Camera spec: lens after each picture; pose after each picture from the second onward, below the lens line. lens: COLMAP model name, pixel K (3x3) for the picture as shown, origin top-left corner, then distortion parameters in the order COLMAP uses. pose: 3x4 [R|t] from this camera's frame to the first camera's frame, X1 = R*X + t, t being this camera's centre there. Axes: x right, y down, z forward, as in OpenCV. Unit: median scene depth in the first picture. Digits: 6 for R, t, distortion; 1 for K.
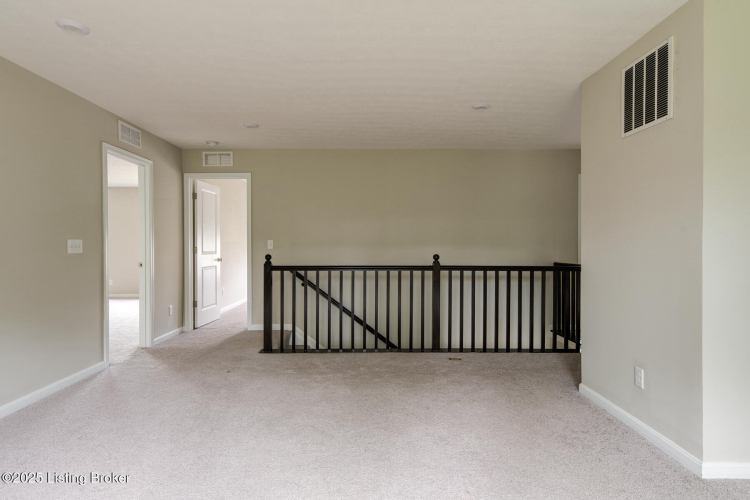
lens RADIAL K [[412.2, 0, 374.6], [0, 412.2, 246.4], [0, 0, 1]] dist [0.009854, 0.001560]
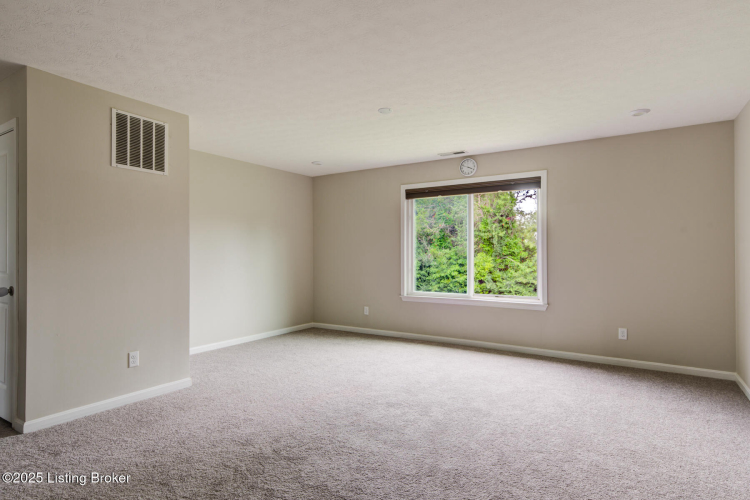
lens RADIAL K [[412.2, 0, 371.2], [0, 412.2, 251.5], [0, 0, 1]] dist [0.009854, 0.001560]
pose [[-0.822973, 0.005667, 0.568053, -0.726862], [0.003392, 0.999981, -0.005061, -0.012293], [-0.568071, -0.002238, -0.822977, 1.677967]]
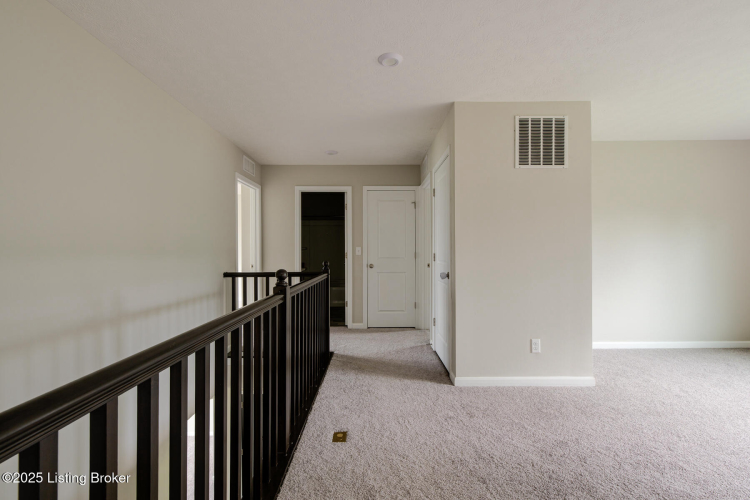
lens RADIAL K [[334.6, 0, 376.3], [0, 334.6, 251.8], [0, 0, 1]] dist [-0.000632, 0.001623]
pose [[0.024281, -0.005471, 0.999690, -0.503600], [0.009618, 0.999940, 0.005239, -0.010022], [-0.999659, 0.009488, 0.024332, 1.533437]]
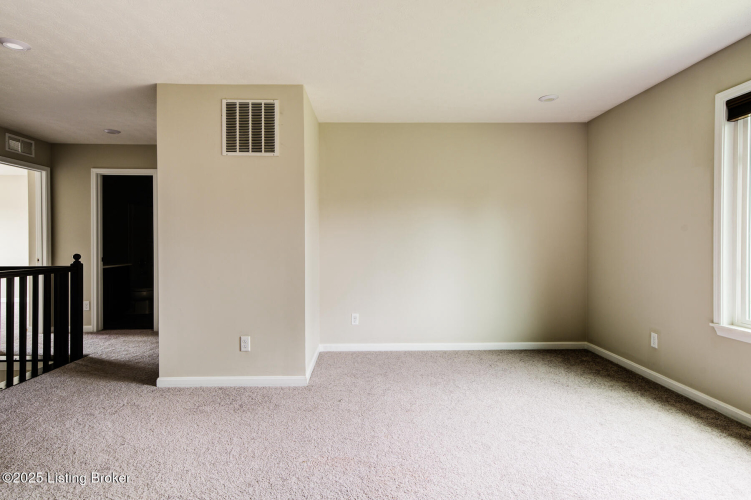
lens RADIAL K [[412.8, 0, 369.9], [0, 412.8, 247.4], [0, 0, 1]] dist [0.009854, 0.001560]
pose [[0.000454, -0.011033, 0.999939, -0.679981], [0.006114, 0.999920, 0.011030, -0.000941], [-0.999981, 0.006109, 0.000522, 0.615300]]
